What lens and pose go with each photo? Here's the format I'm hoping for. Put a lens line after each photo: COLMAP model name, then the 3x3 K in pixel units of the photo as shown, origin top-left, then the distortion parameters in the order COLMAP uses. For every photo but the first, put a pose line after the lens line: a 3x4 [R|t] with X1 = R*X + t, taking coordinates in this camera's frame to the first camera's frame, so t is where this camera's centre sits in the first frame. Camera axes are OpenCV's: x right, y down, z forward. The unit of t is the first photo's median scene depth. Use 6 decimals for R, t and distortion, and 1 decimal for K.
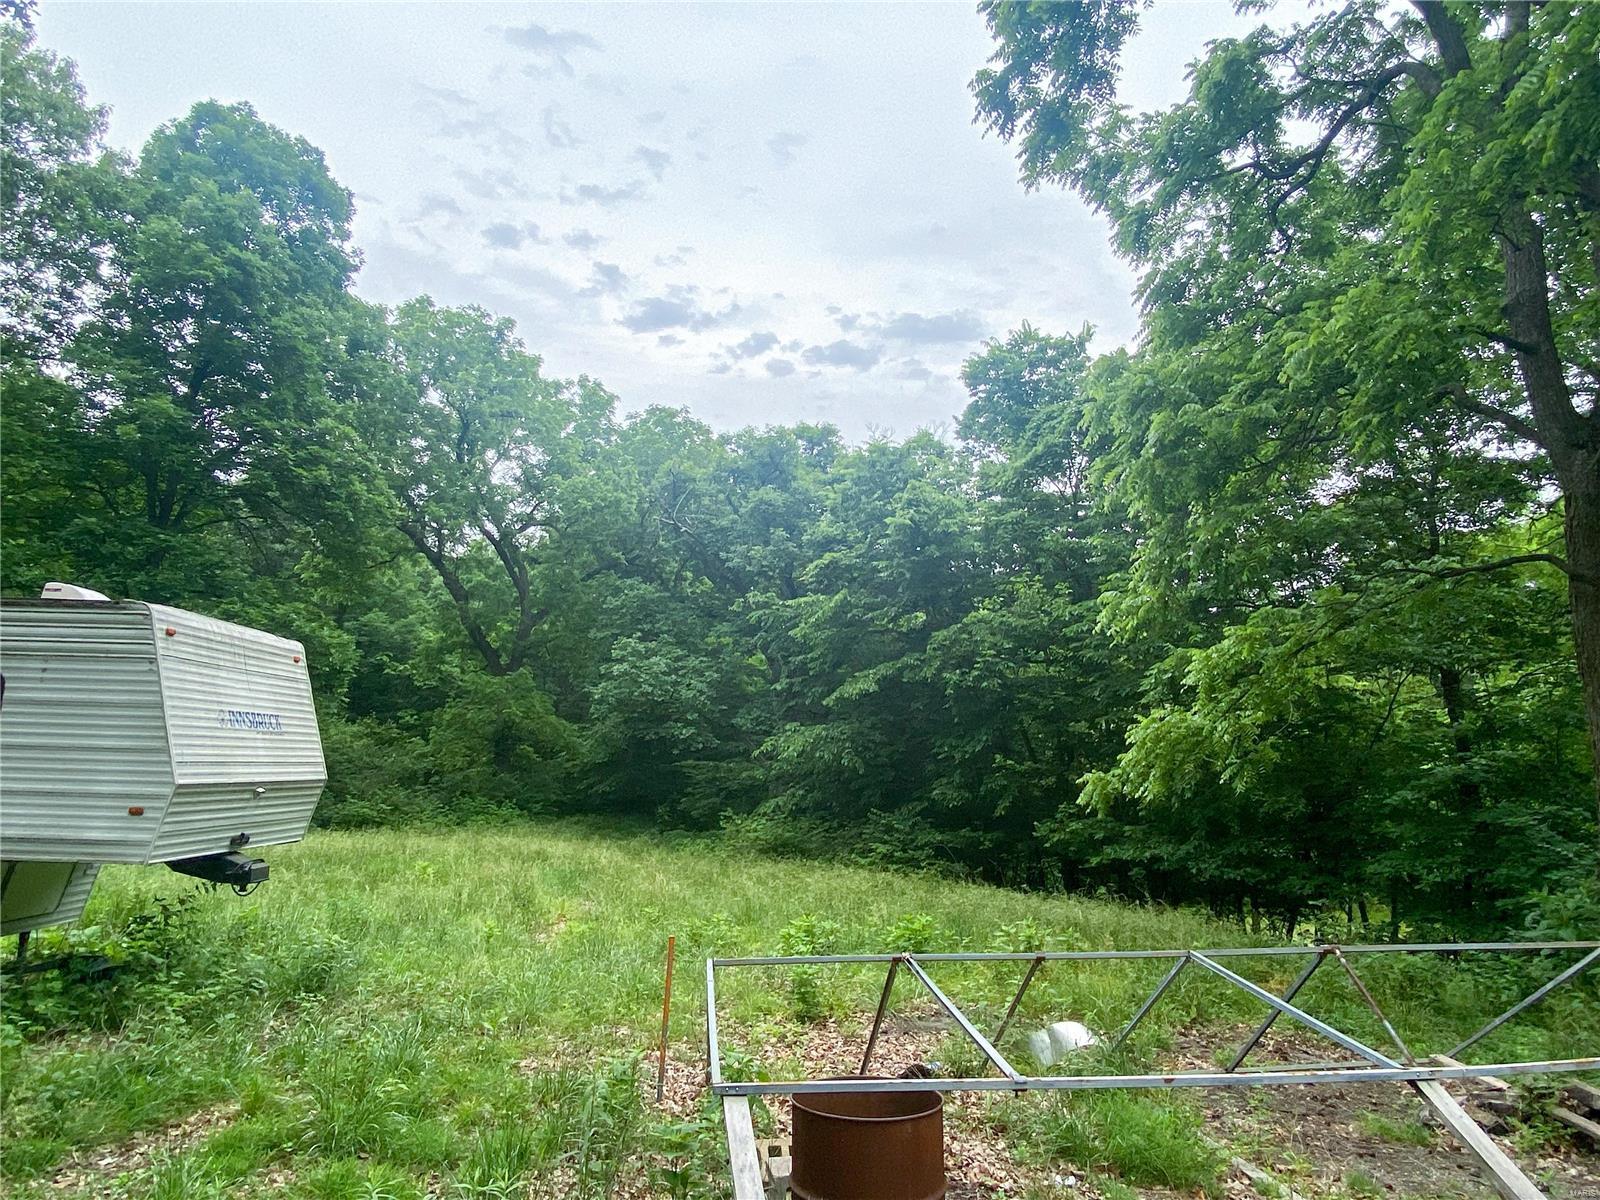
lens RADIAL K [[946.2, 0, 800.0], [0, 946.2, 600.0], [0, 0, 1]] dist [-0.000595, -0.001117]
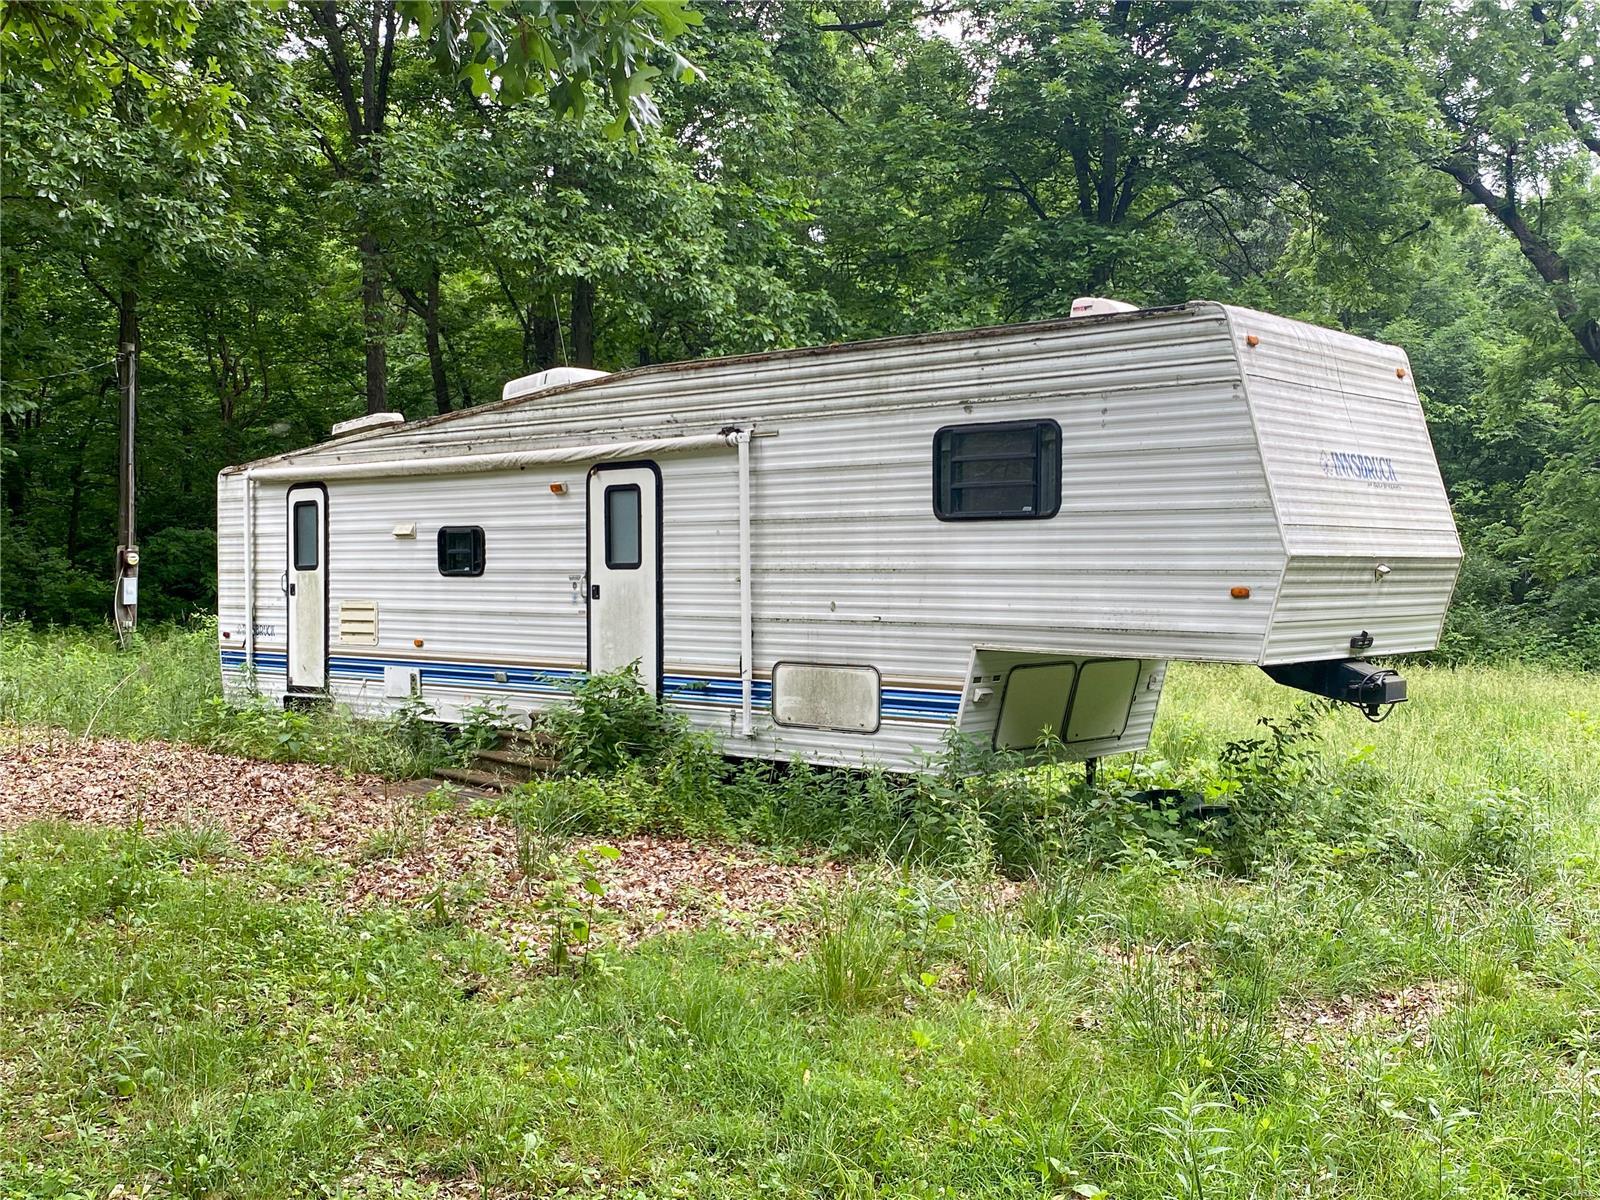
lens RADIAL K [[1638.7, 0, 800.0], [0, 1638.7, 600.0], [0, 0, 1]] dist [0.019036, 0.008936]
pose [[0.728326, -0.006666, -0.685199, -0.071543], [0.128992, 0.983409, 0.127544, 0.020422], [0.672980, -0.181279, 0.717102, -0.100719]]
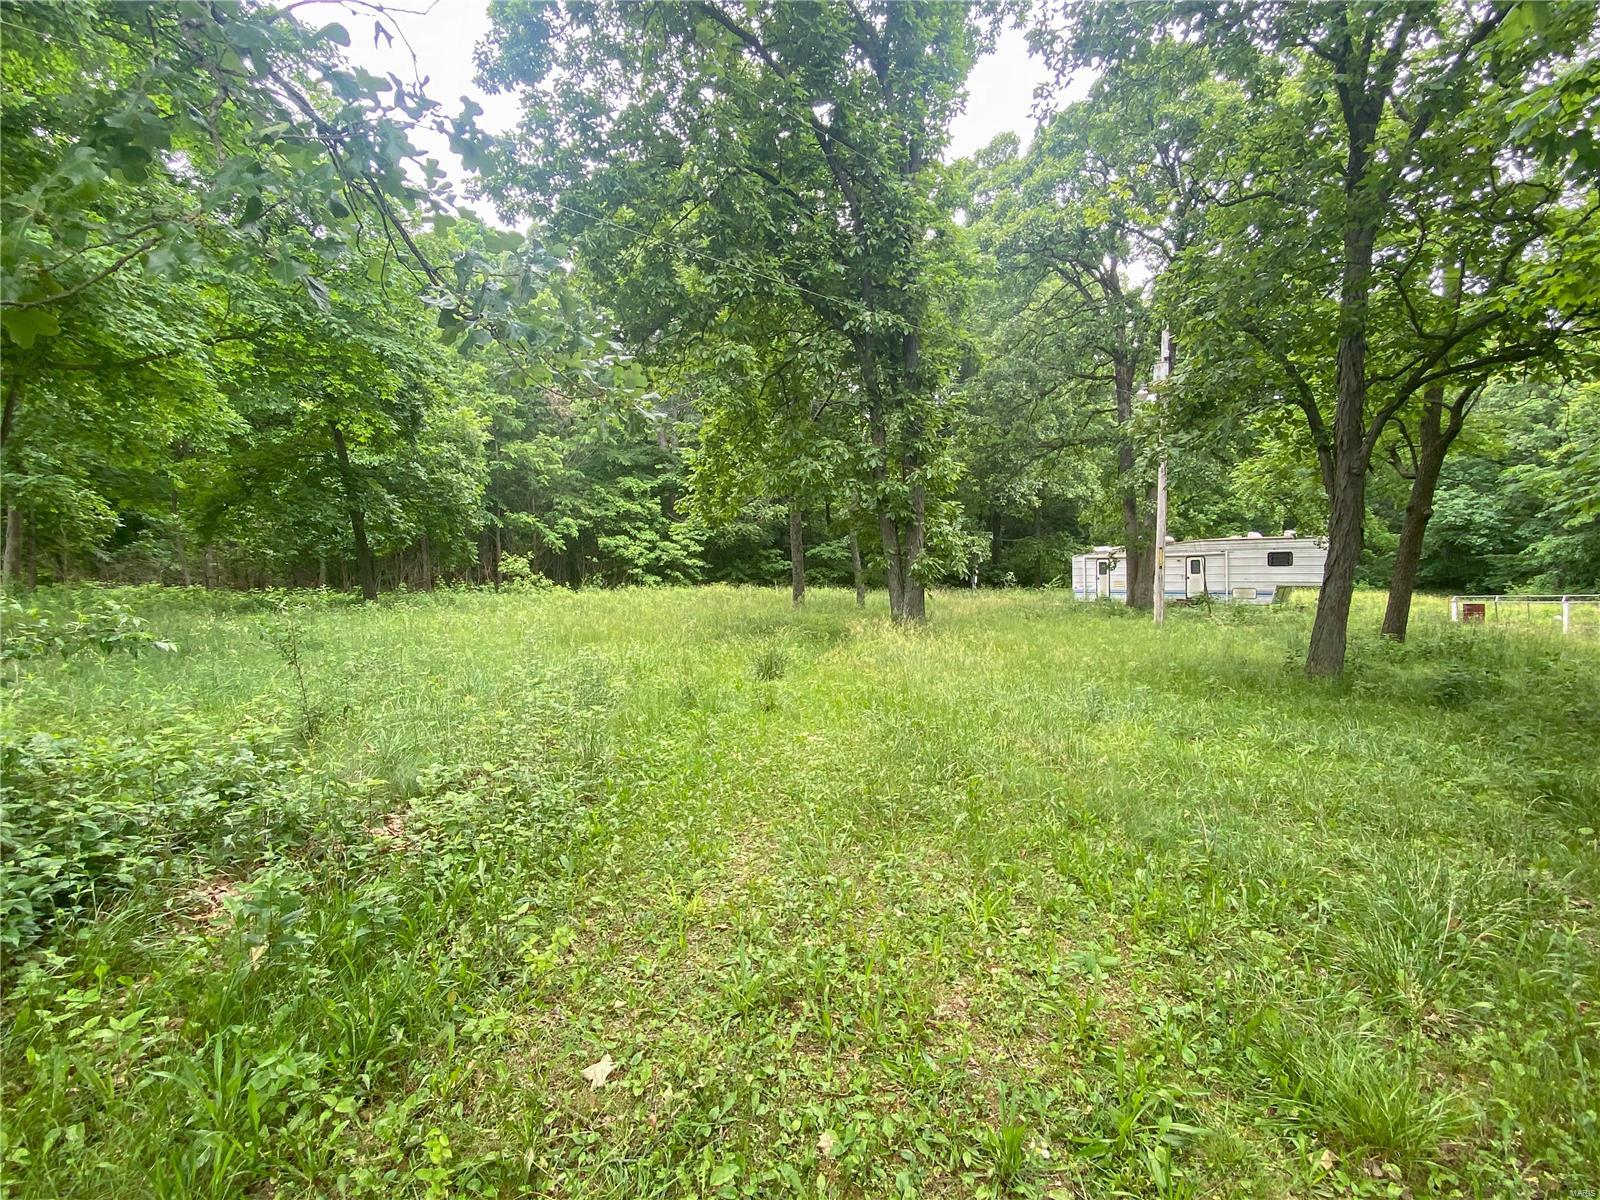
lens RADIAL K [[814.1, 0, 797.9], [0, 814.1, 598.5], [0, 0, 1]] dist [0.031415, -0.031069]
pose [[0.667316, -0.004624, -0.744761, 0.566507], [0.162539, 0.976781, 0.139573, -0.589796], [0.726822, -0.214192, 0.652573, -3.180353]]
